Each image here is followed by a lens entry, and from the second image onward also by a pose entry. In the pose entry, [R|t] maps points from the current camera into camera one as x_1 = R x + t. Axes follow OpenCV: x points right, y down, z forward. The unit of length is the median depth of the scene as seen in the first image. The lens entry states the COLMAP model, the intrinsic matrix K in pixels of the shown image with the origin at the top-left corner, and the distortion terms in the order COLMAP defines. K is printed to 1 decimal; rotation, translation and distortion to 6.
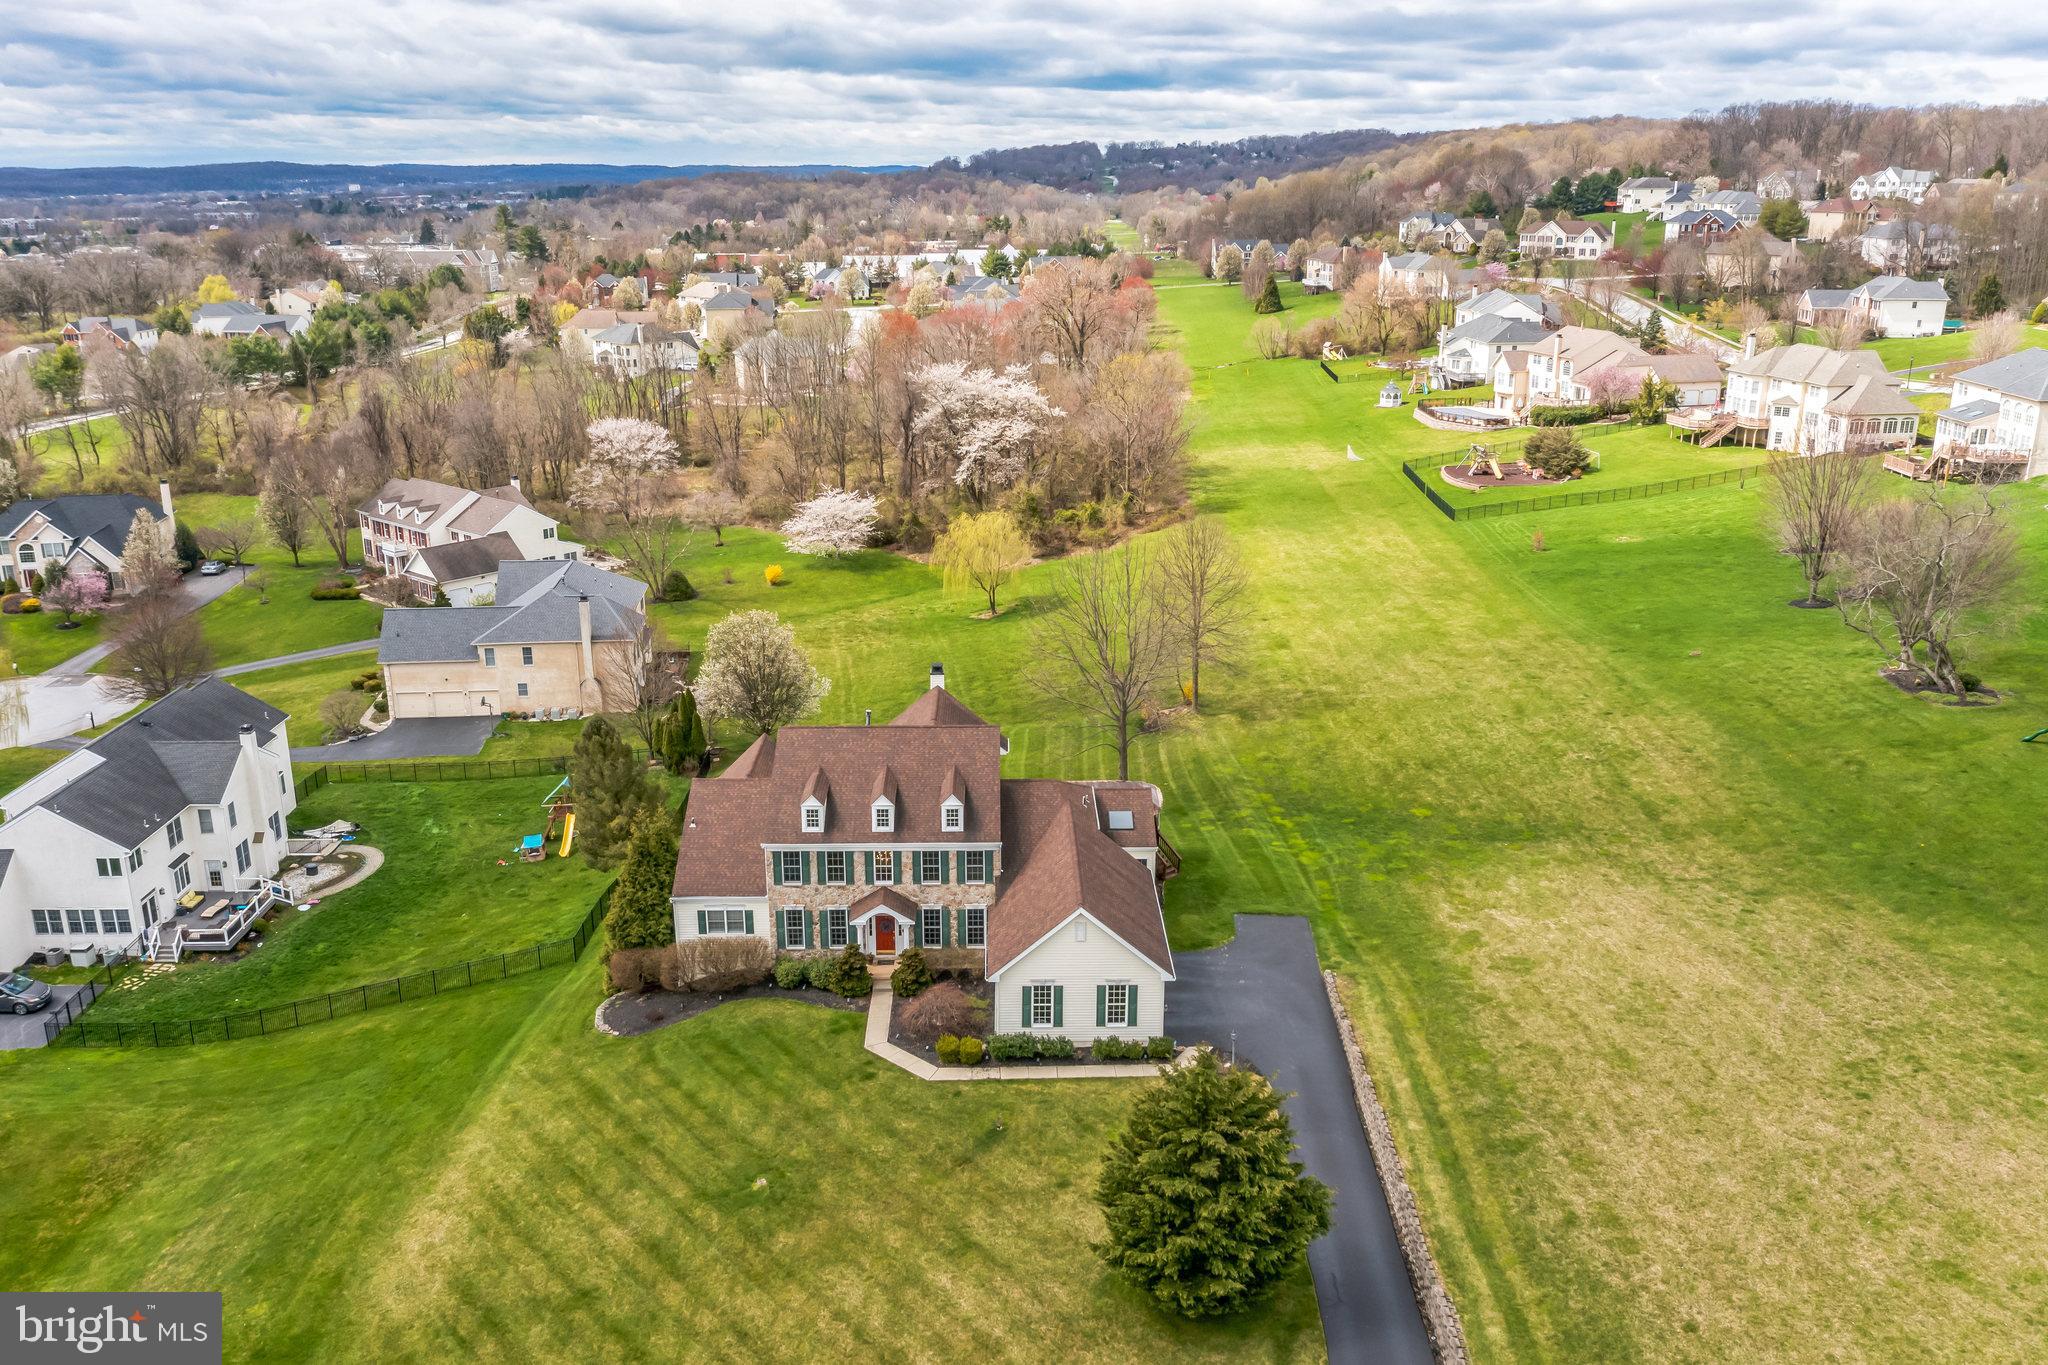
lens RADIAL K [[1644.4, 0, 1018.7], [0, 1644.4, 689.5], [0, 0, 1]] dist [-0.017558, 0.000801]
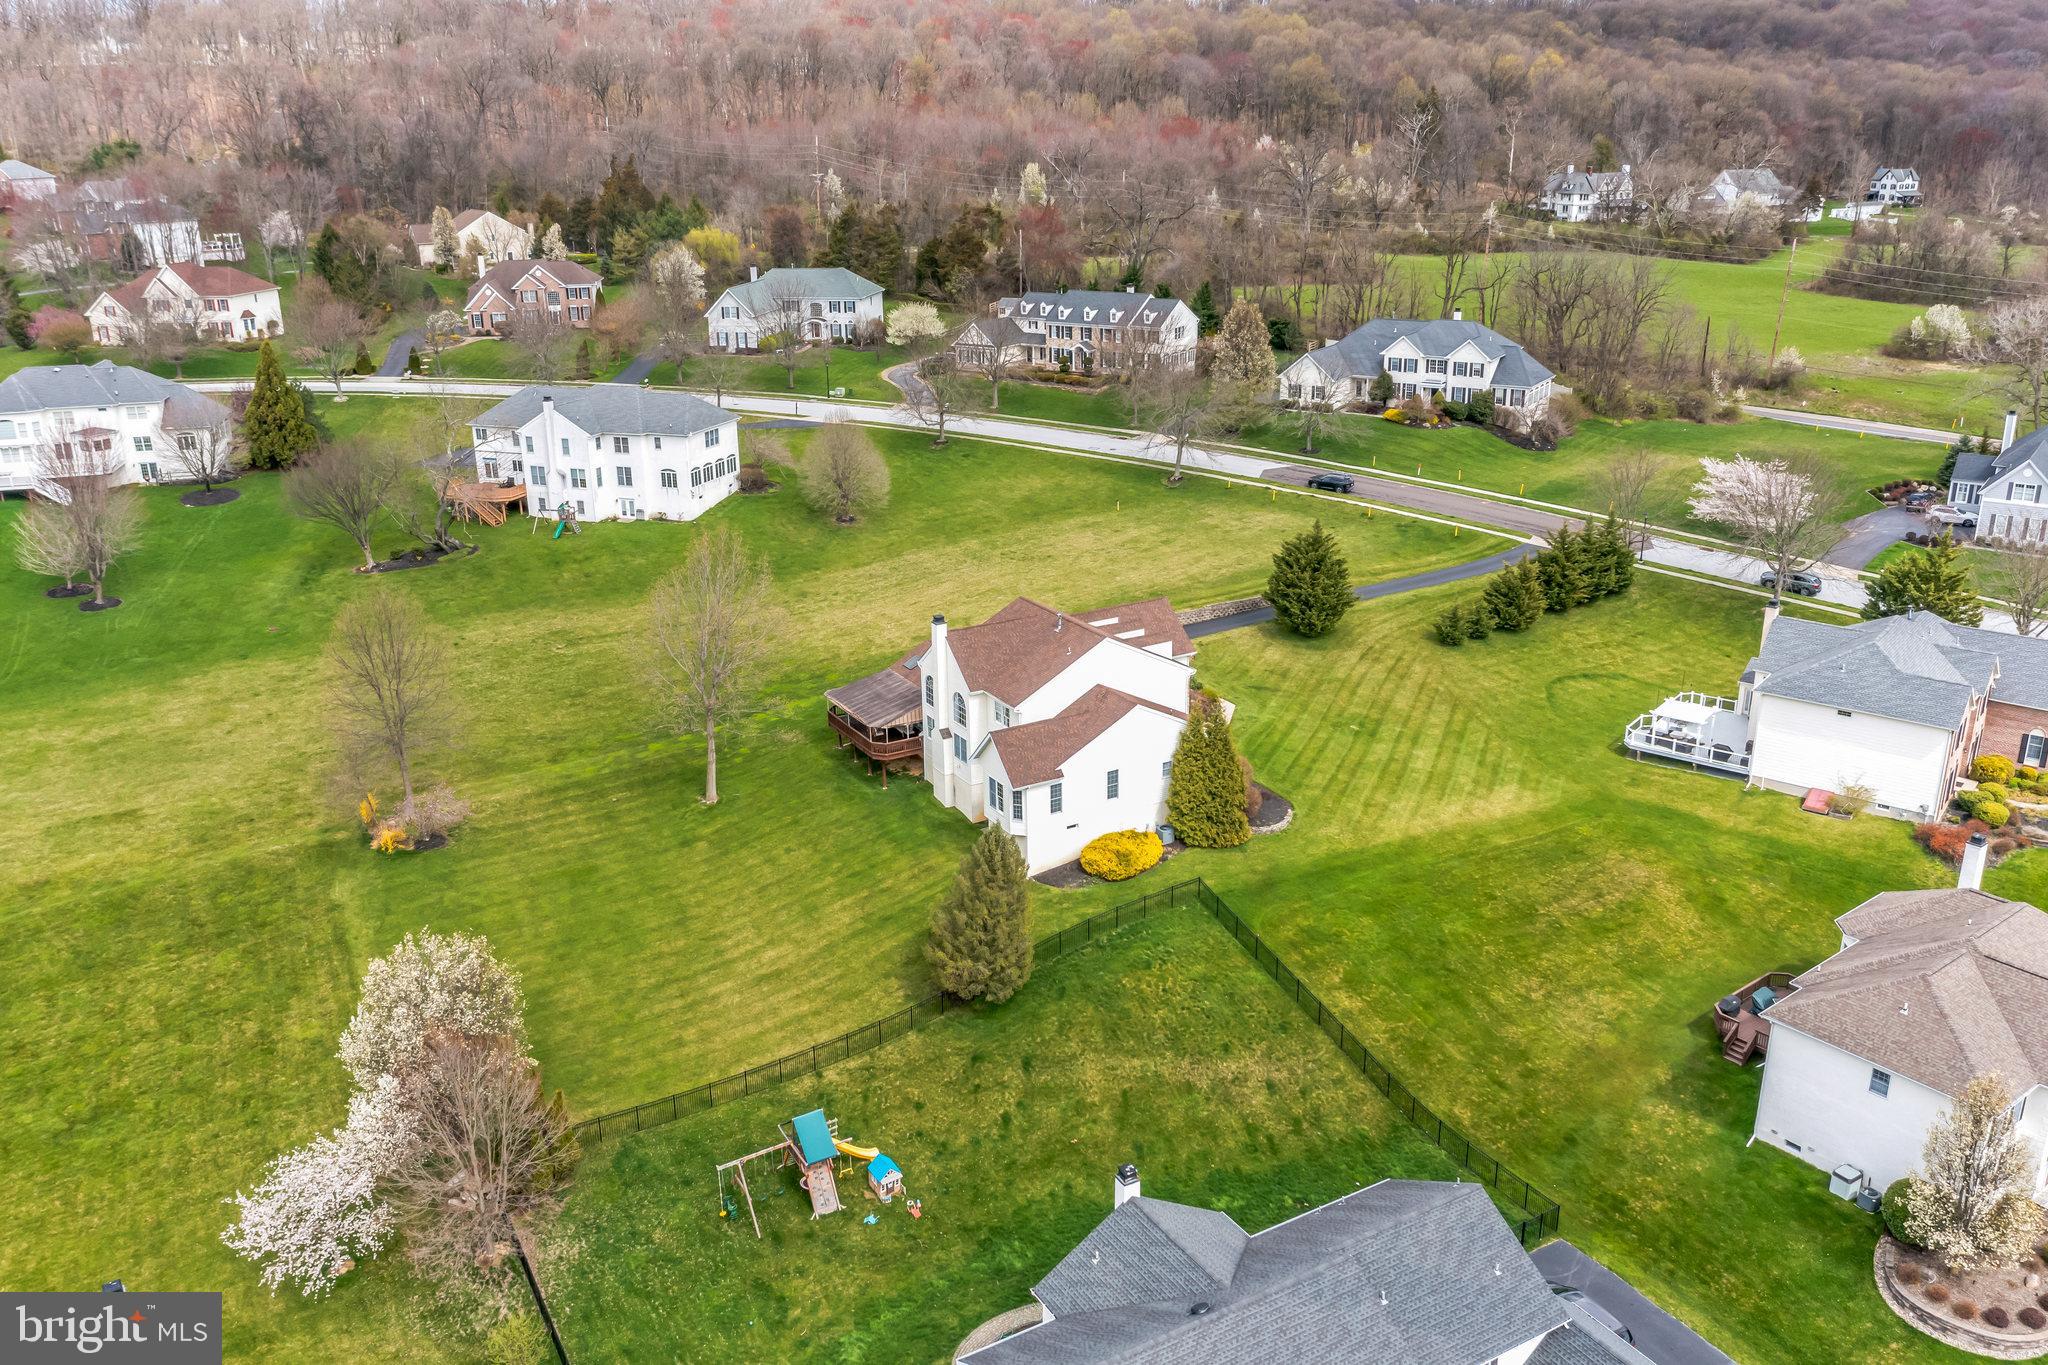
lens RADIAL K [[1644.4, 0, 1026.7], [0, 1644.4, 677.0], [0, 0, 1]] dist [-0.017558, 0.000801]
pose [[-0.490004, -0.275827, 0.826932, -0.693517], [0.278931, 0.849136, 0.448515, -0.317600], [-0.825890, 0.450431, -0.339143, 0.879164]]
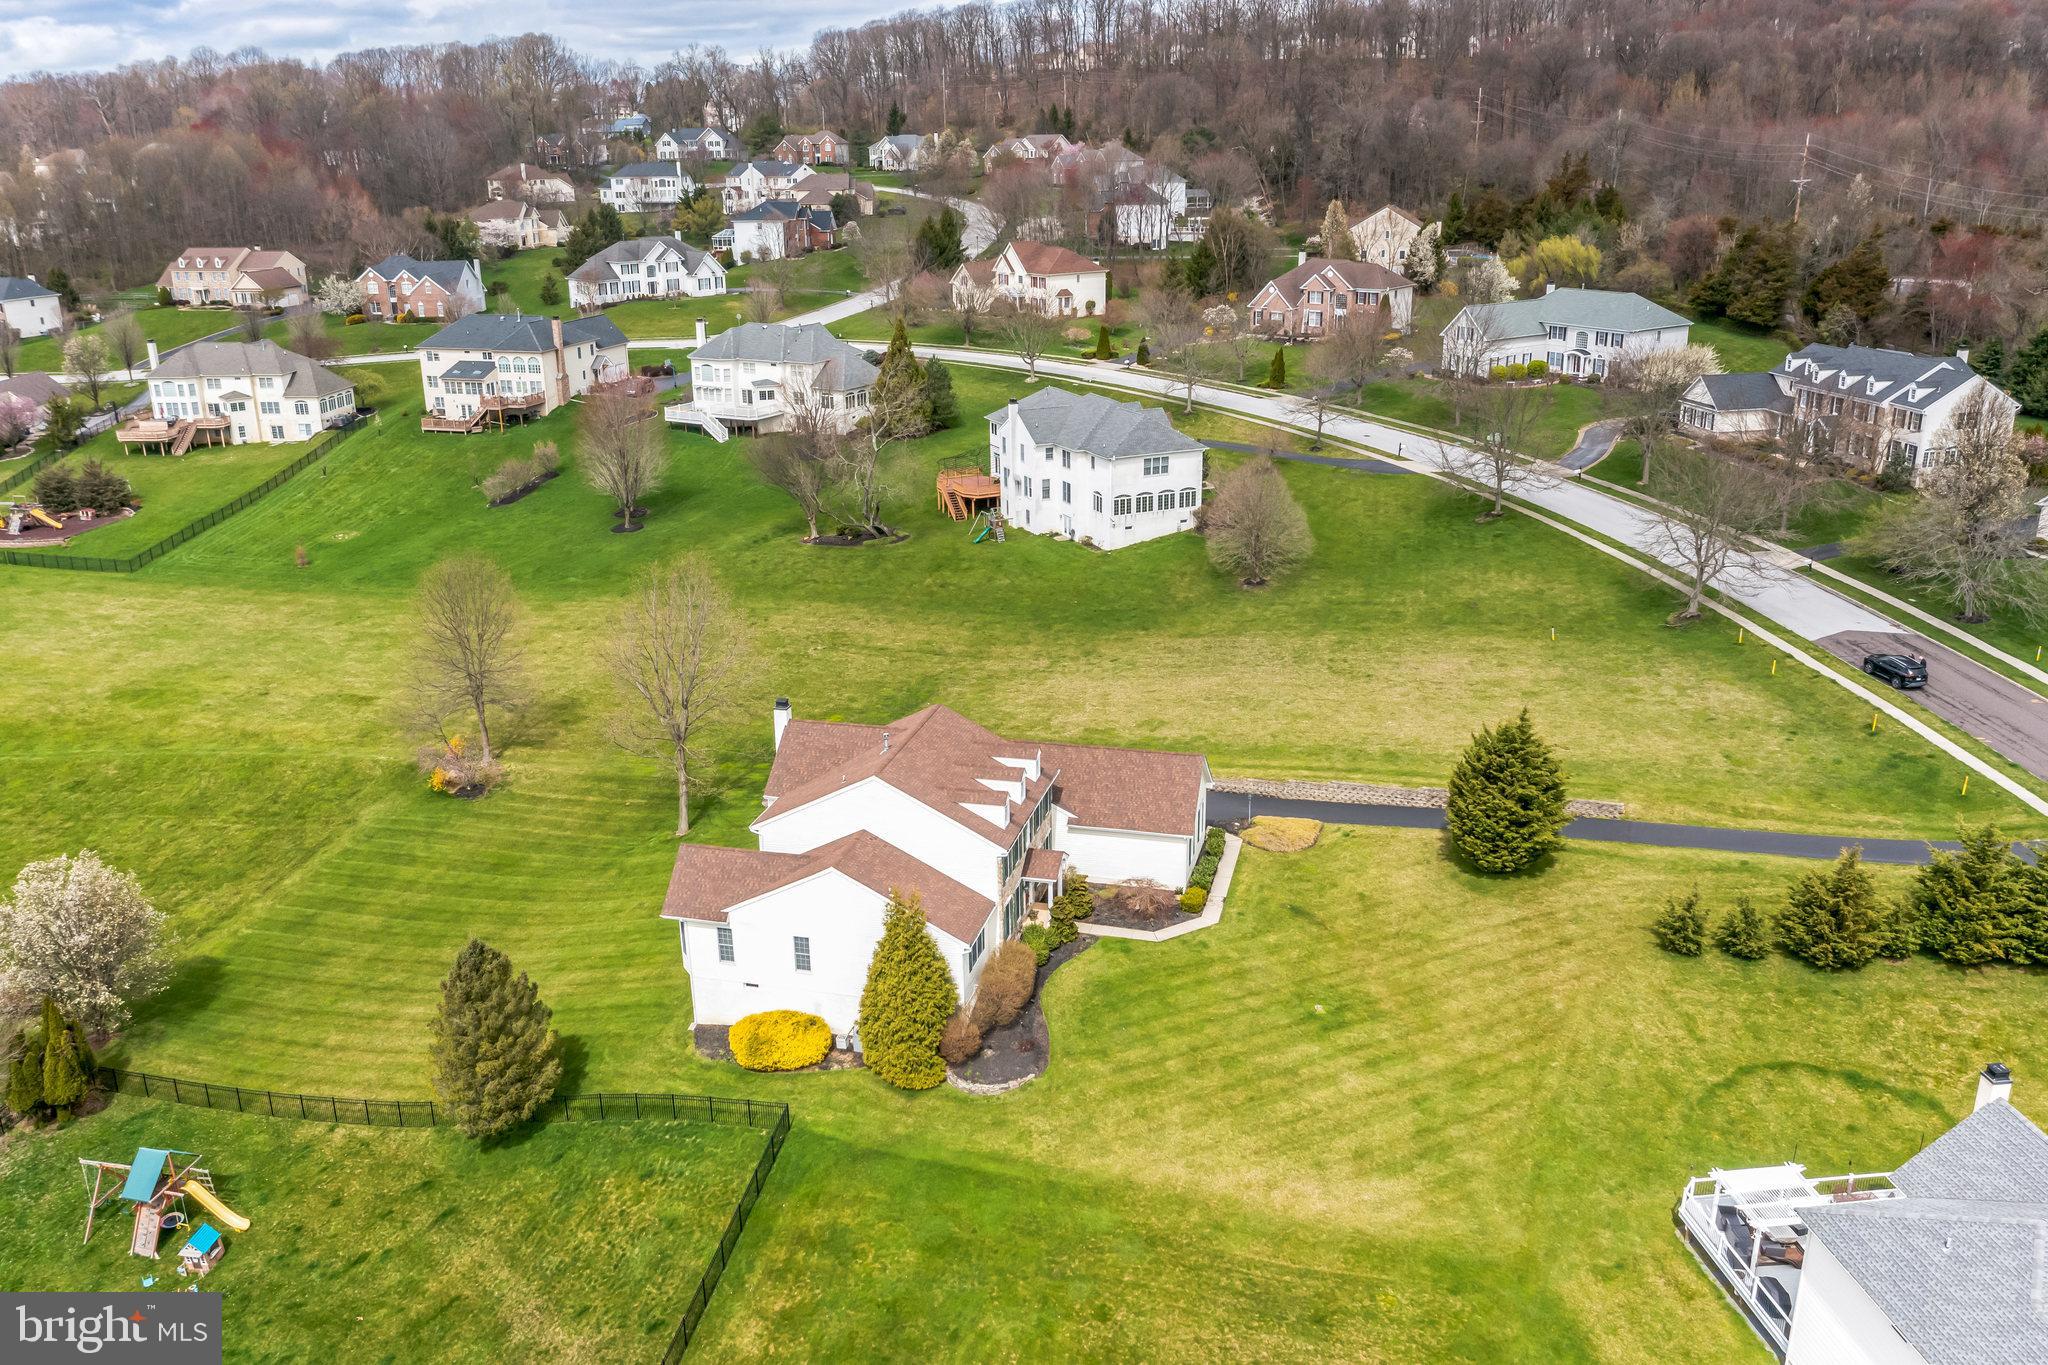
lens RADIAL K [[1644.4, 0, 1004.7], [0, 1644.4, 679.8], [0, 0, 1]] dist [-0.017558, 0.000801]
pose [[0.269957, -0.311206, 0.911194, -0.601773], [0.305923, 0.925016, 0.225292, -0.137474], [-0.912981, 0.217936, 0.344919, 0.334193]]
